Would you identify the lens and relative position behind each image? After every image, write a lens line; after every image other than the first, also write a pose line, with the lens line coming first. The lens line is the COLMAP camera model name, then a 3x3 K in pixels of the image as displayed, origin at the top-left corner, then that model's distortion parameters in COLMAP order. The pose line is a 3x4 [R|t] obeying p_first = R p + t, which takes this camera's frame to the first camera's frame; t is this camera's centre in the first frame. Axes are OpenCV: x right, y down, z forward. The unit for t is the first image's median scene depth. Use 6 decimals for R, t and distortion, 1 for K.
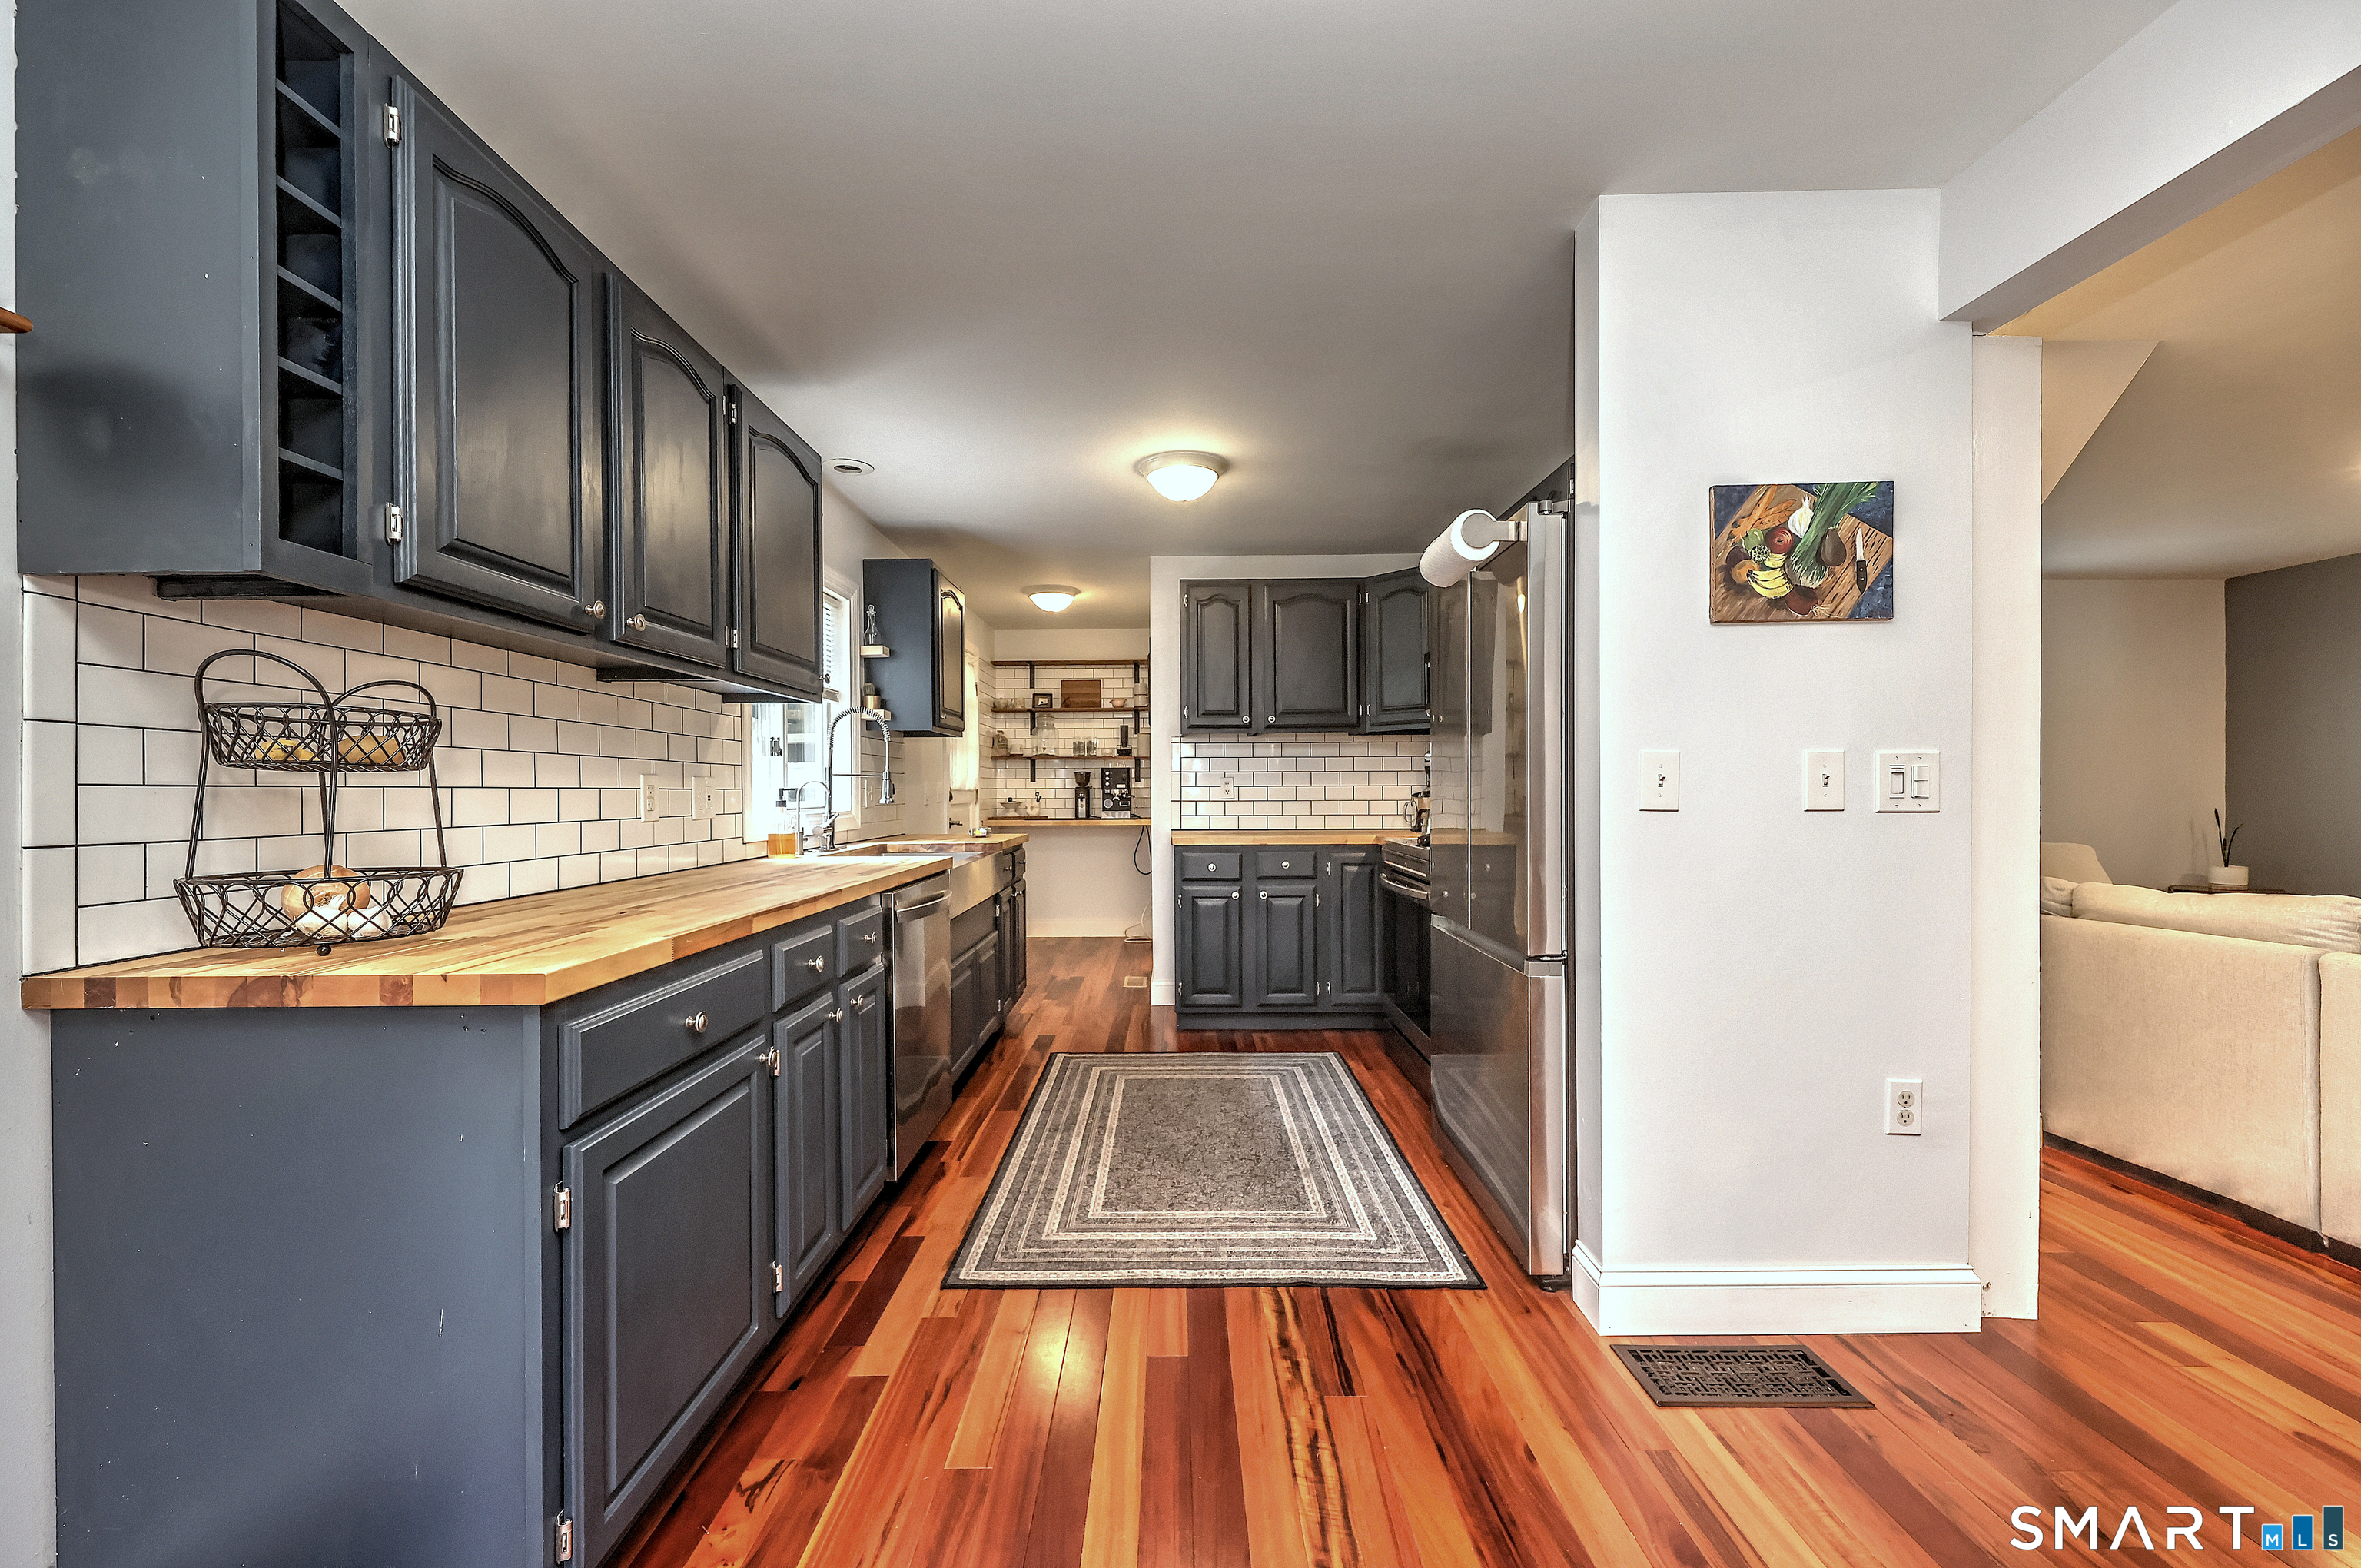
lens RADIAL K [[911.6, 0, 1176.2], [0, 911.6, 792.3], [0, 0, 1]] dist [0.001243, -0.000137]
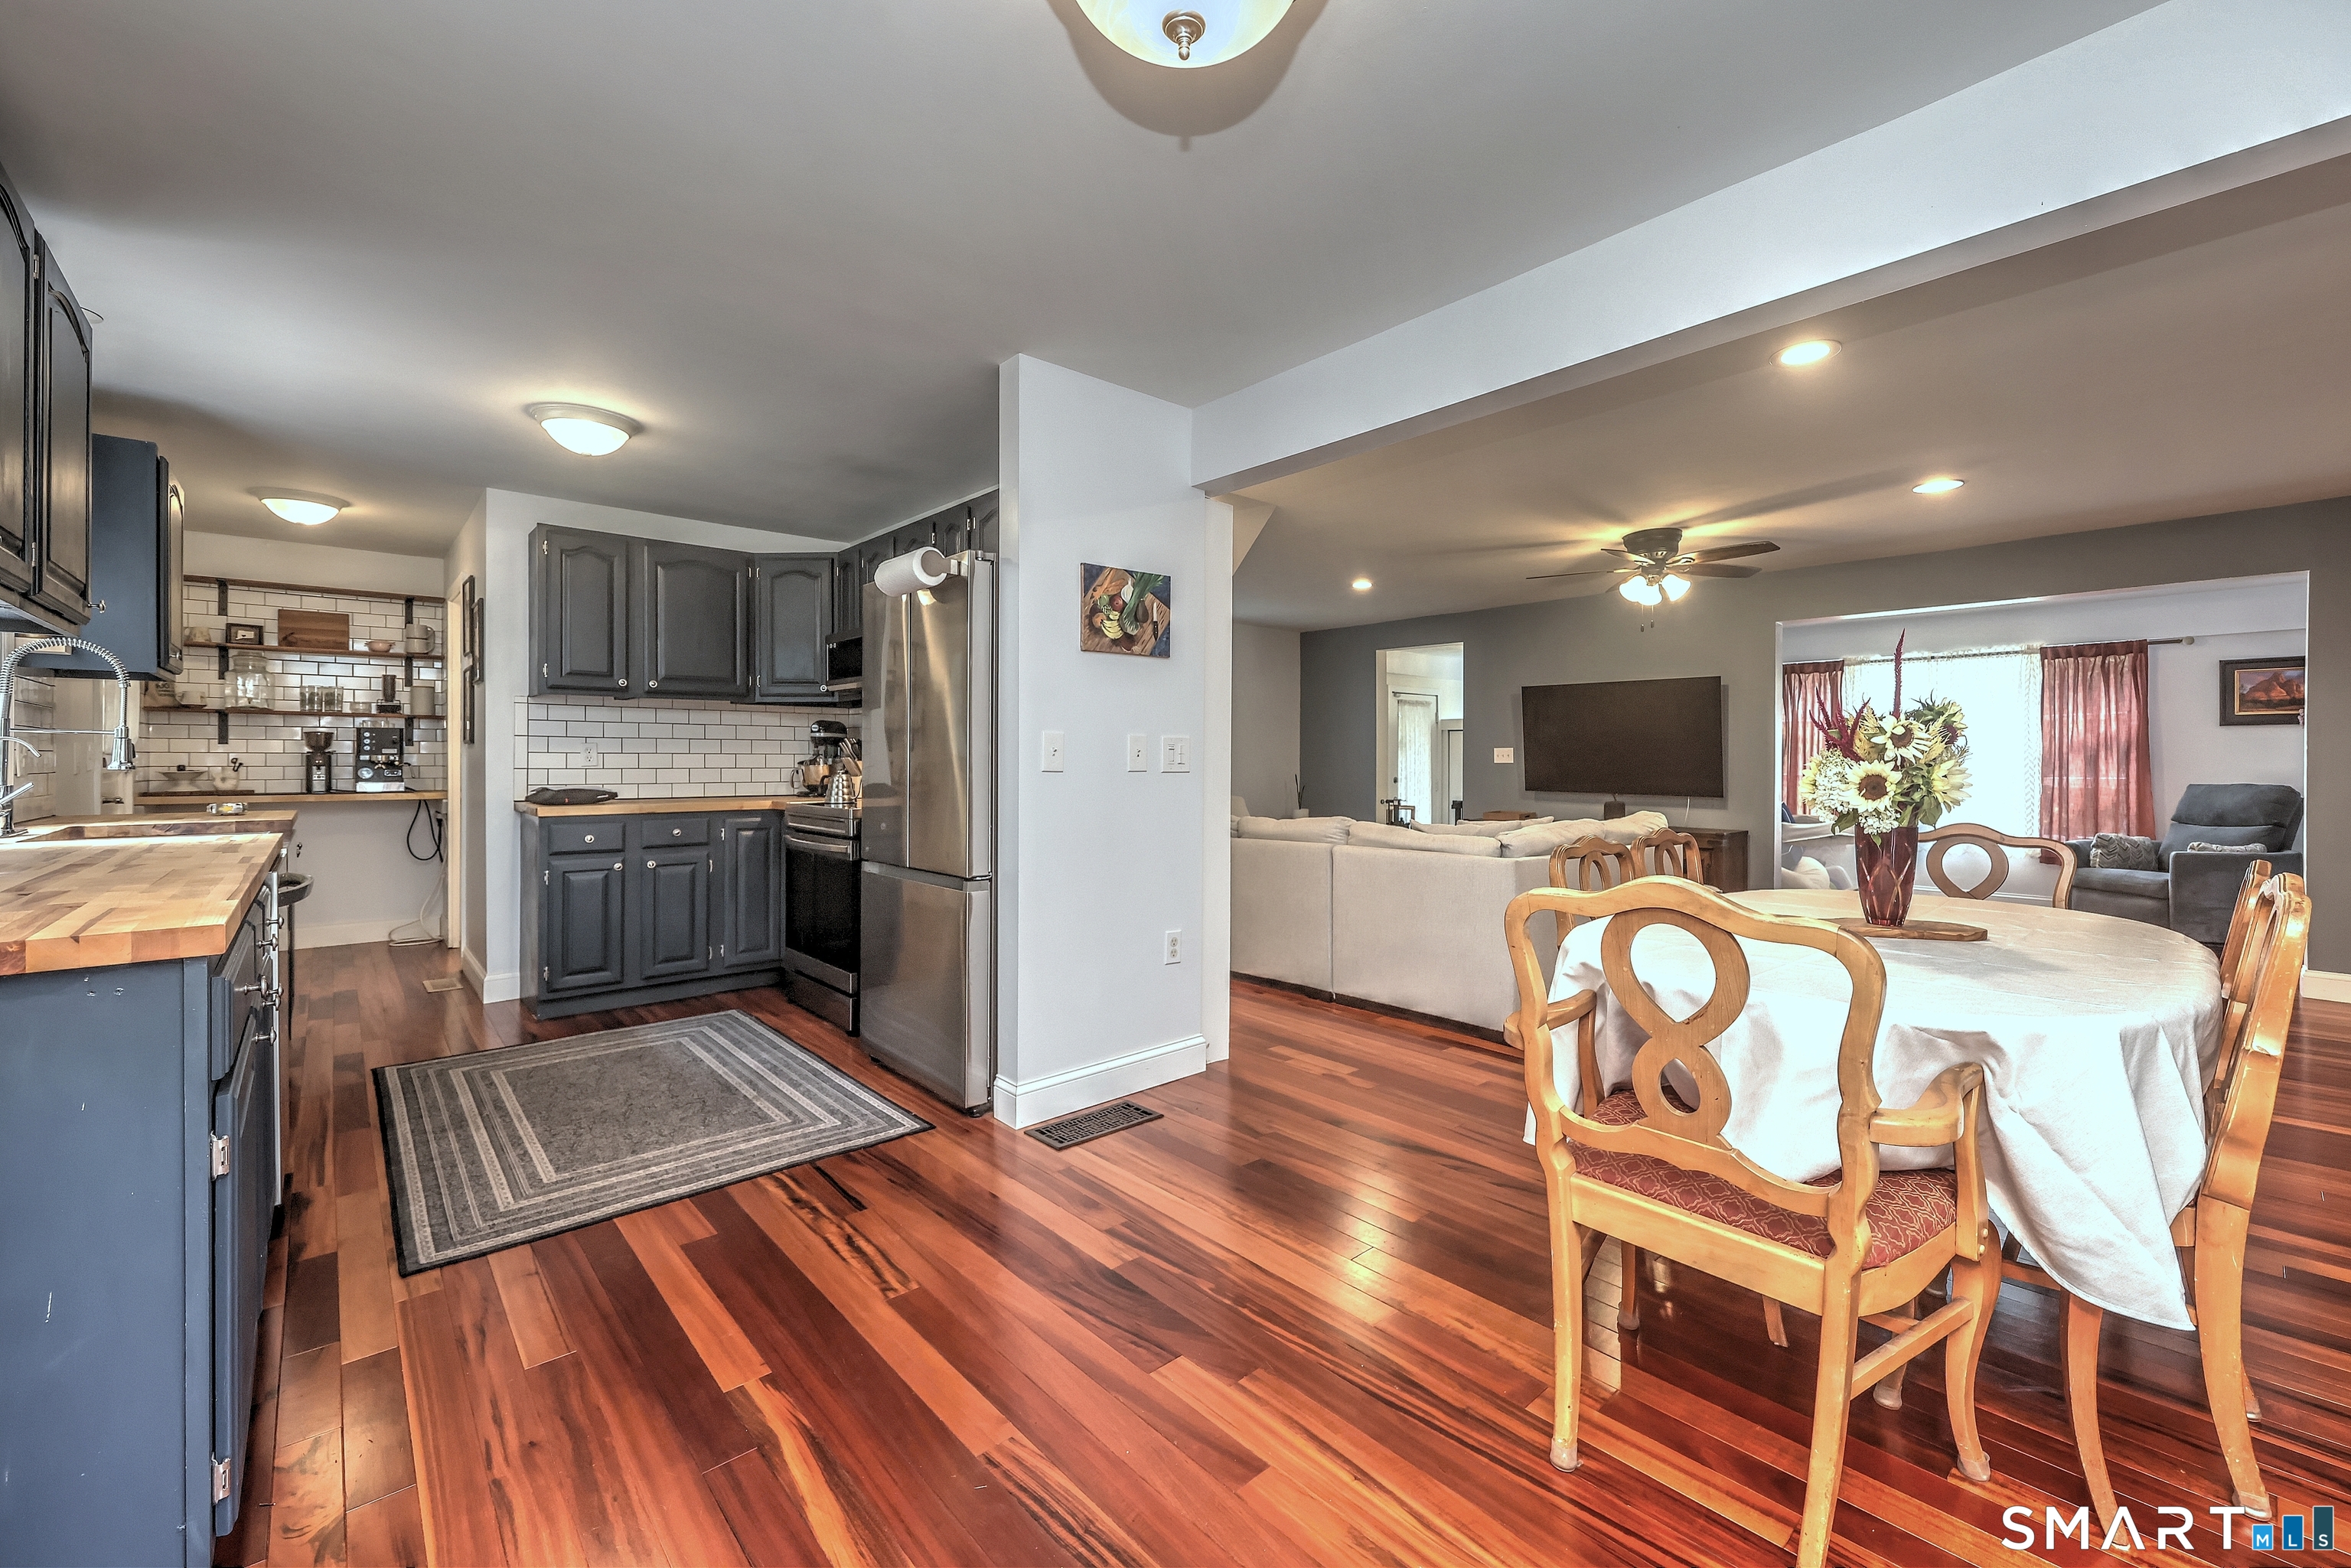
lens RADIAL K [[938.9, 0, 1206.2], [0, 938.9, 757.5], [0, 0, 1]] dist [-0.000994, -0.000275]
pose [[0.730476, 0.008300, 0.682888, -0.252663], [-0.004114, 0.999961, -0.007753, 0.005502], [-0.682926, 0.002854, 0.730482, -0.226663]]
